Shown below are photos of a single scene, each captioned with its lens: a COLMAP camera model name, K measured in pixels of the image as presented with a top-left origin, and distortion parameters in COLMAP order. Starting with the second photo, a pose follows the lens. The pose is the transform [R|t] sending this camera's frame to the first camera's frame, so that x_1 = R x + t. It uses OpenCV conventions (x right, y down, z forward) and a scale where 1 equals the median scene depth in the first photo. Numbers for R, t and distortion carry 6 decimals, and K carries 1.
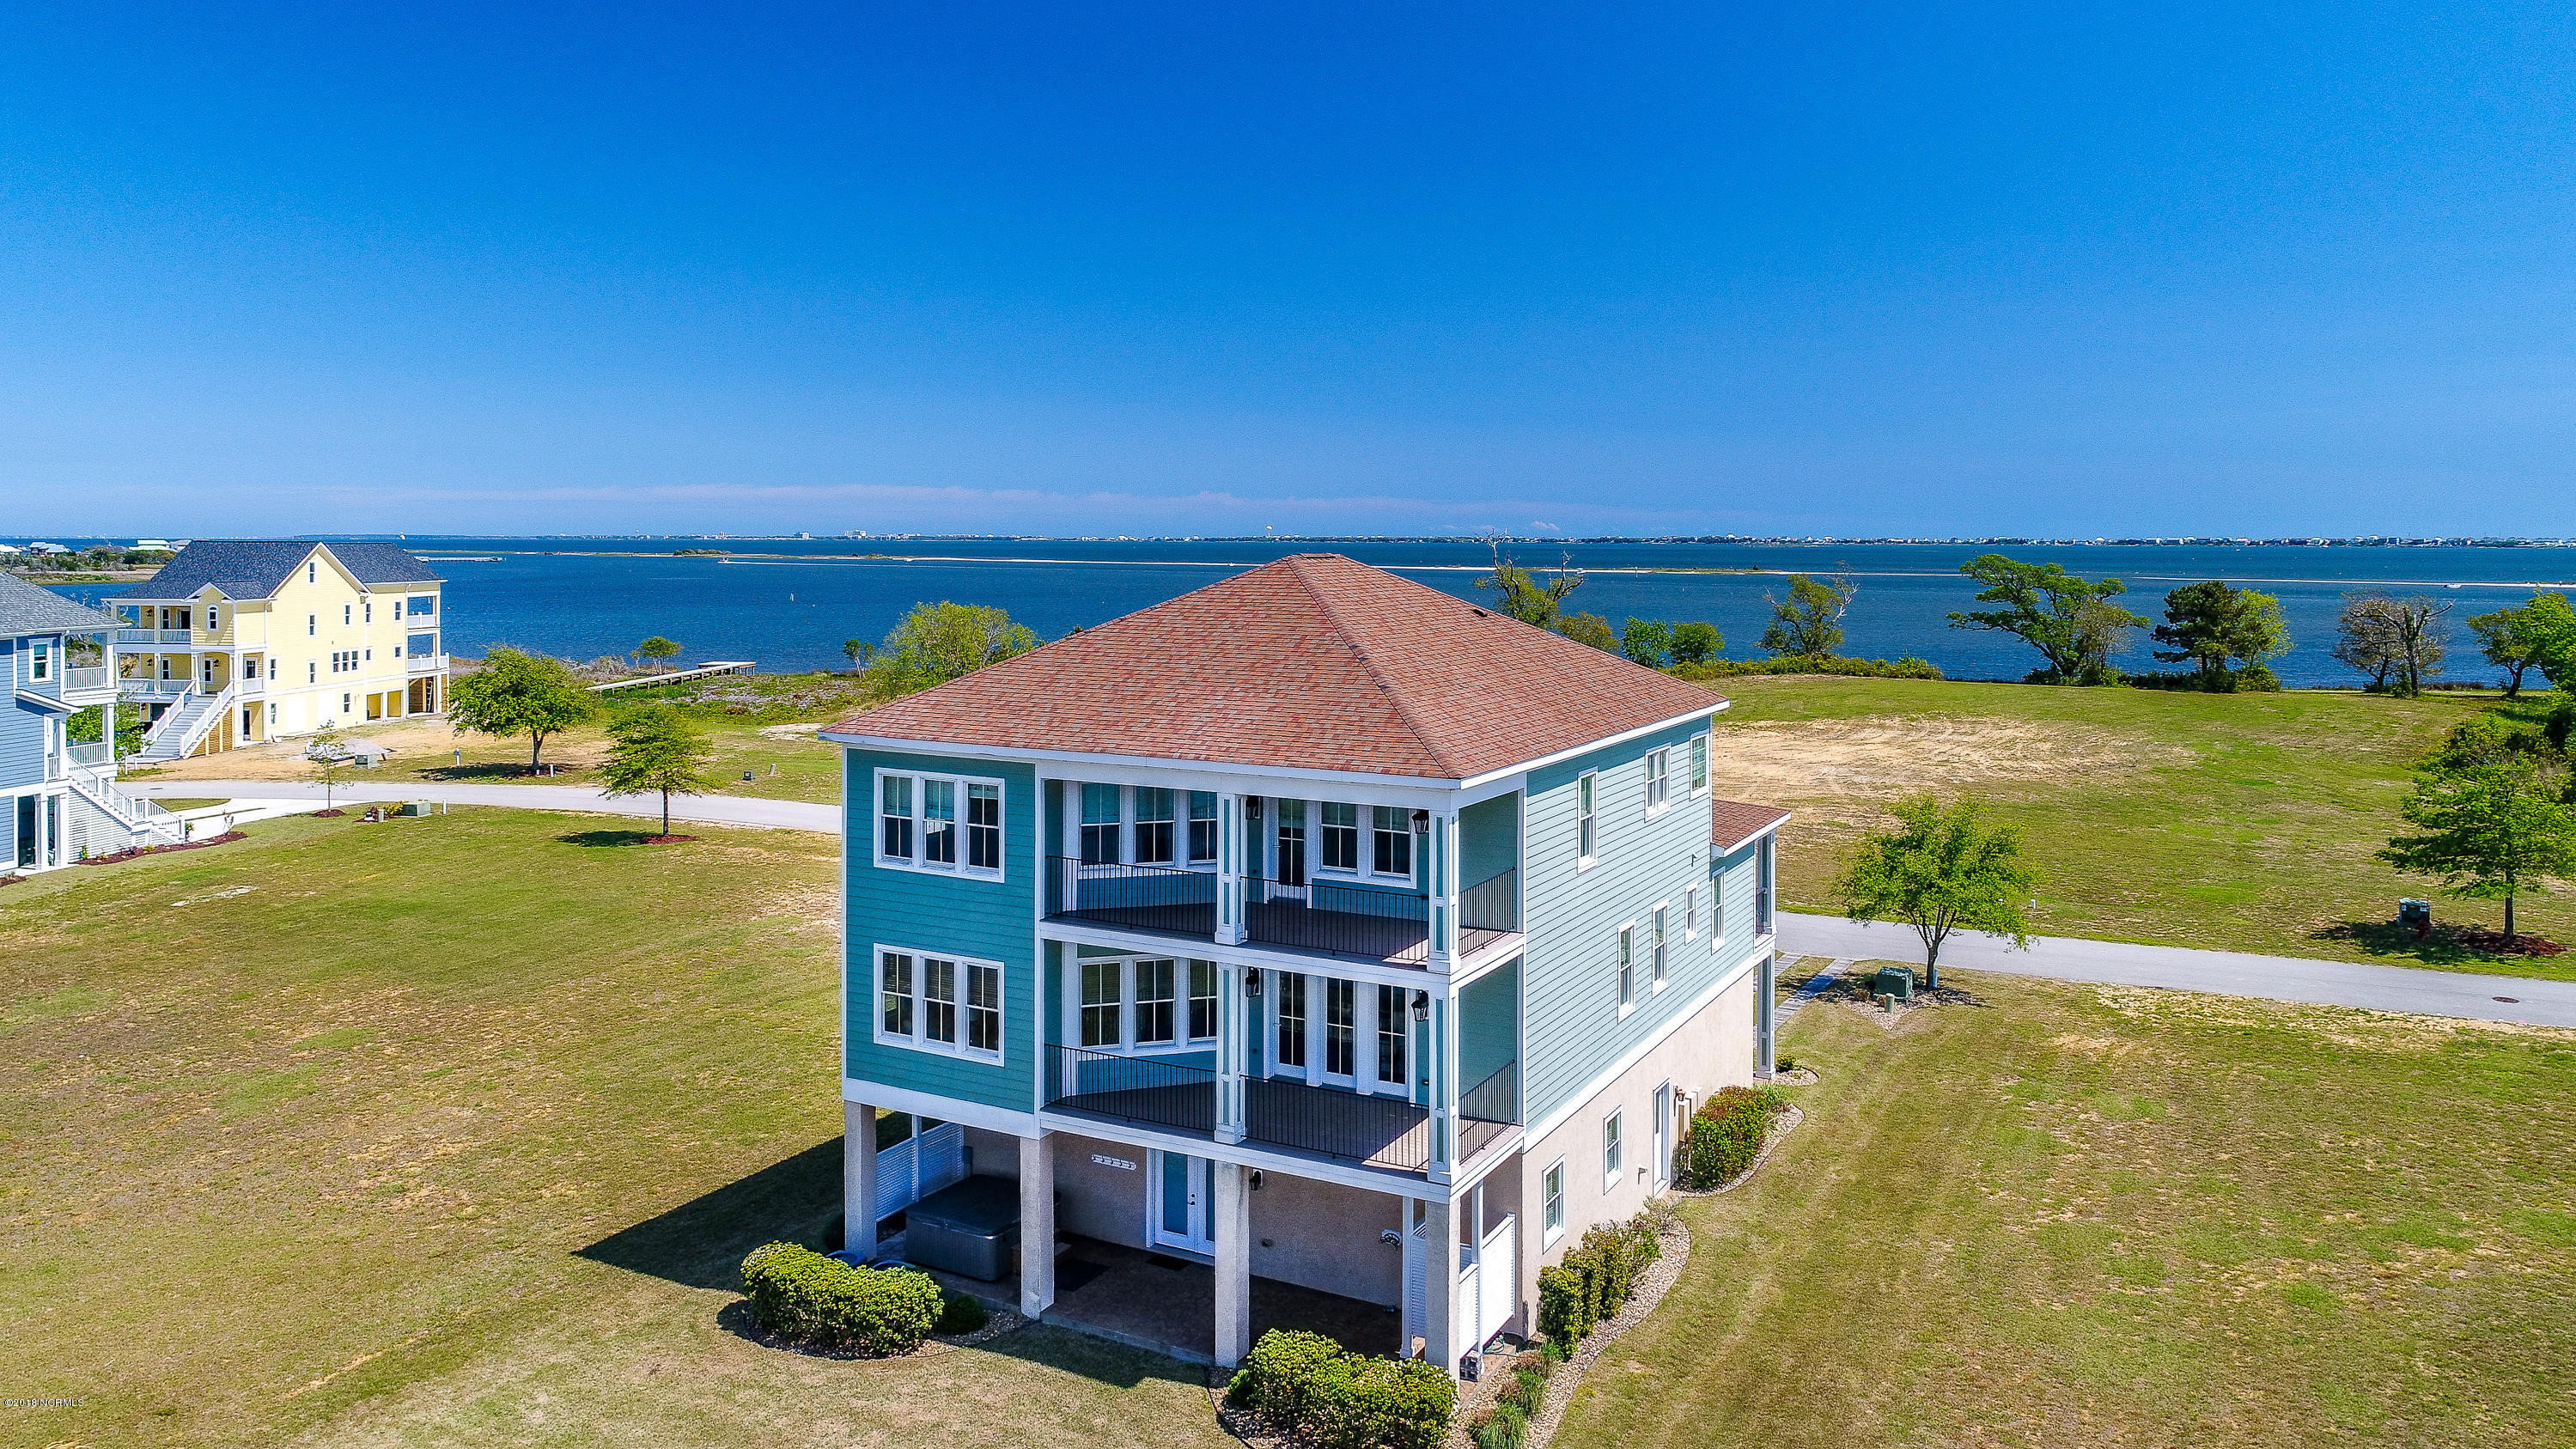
lens RADIAL K [[1804.7, 0, 1288.8], [0, 1804.7, 550.3], [0, 0, 1]] dist [0.002974, -0.001316]
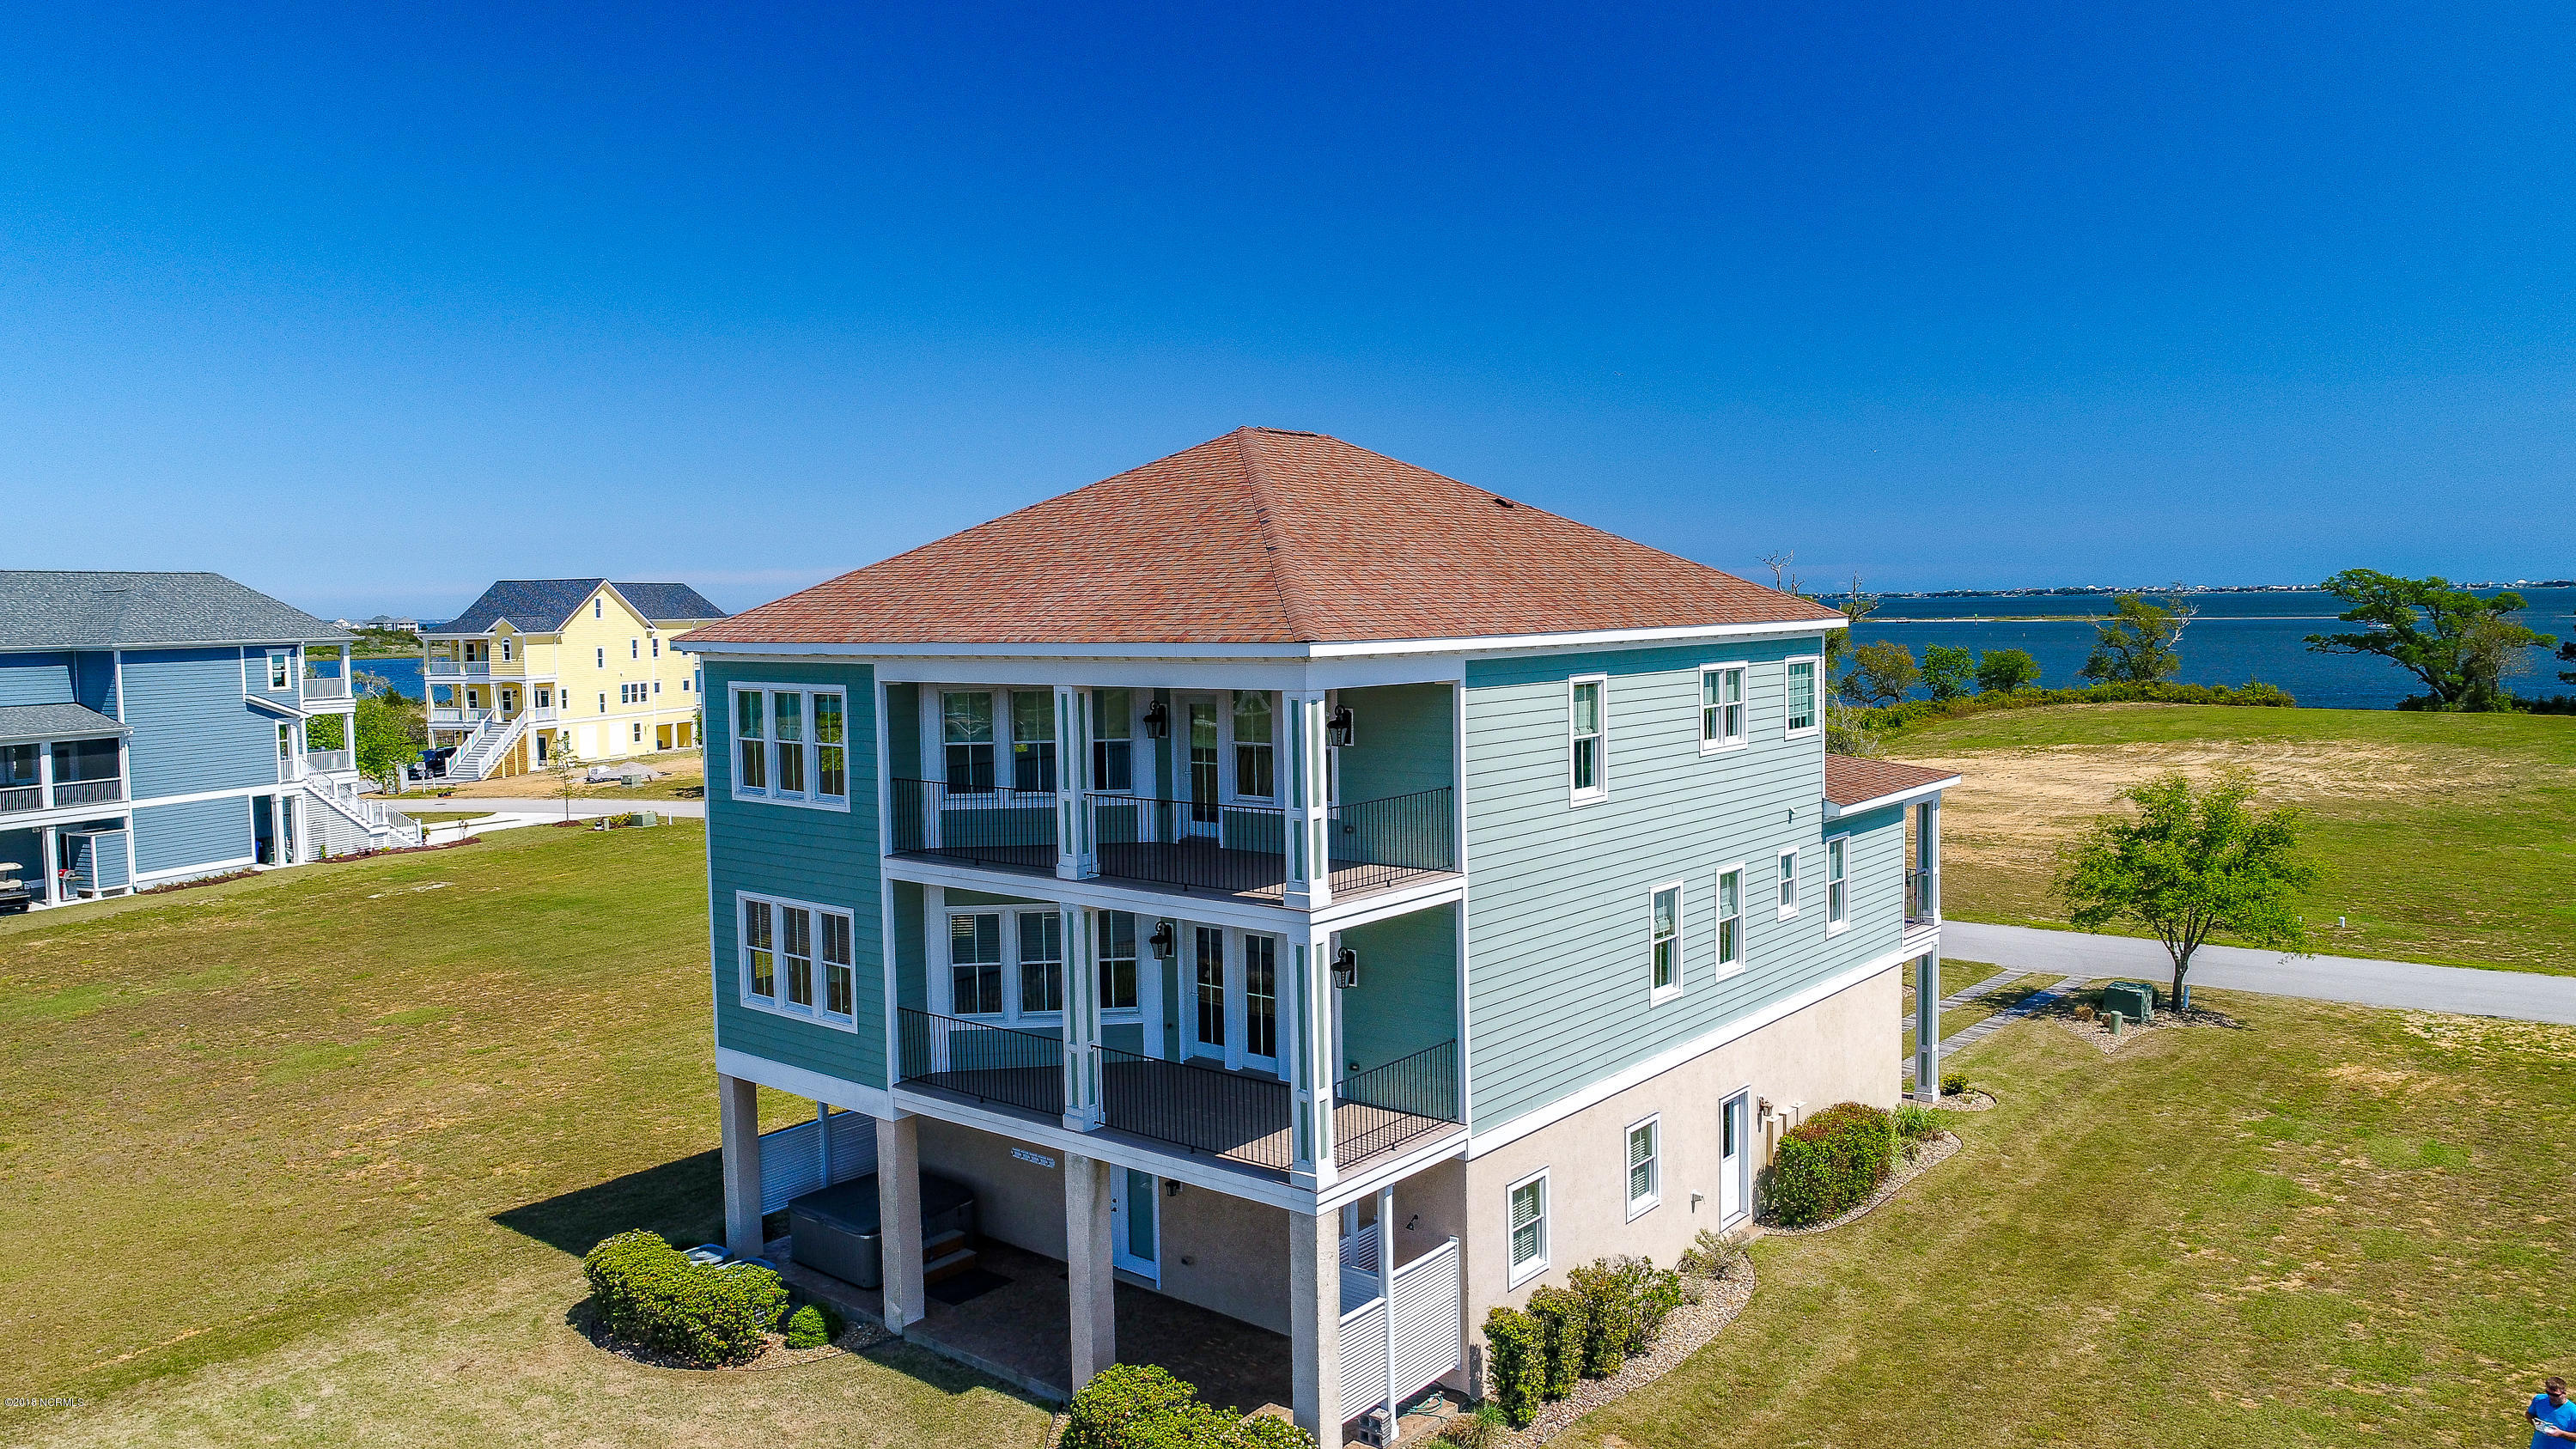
lens RADIAL K [[1752.5, 0, 1288.0], [0, 1752.5, 724.5], [0, 0, 1]] dist [0.000515, 0.004611]
pose [[0.981803, -0.006415, -0.189792, 0.157428], [0.018080, 0.998047, 0.059792, 0.083874], [0.189038, -0.062136, 0.980002, 0.217887]]
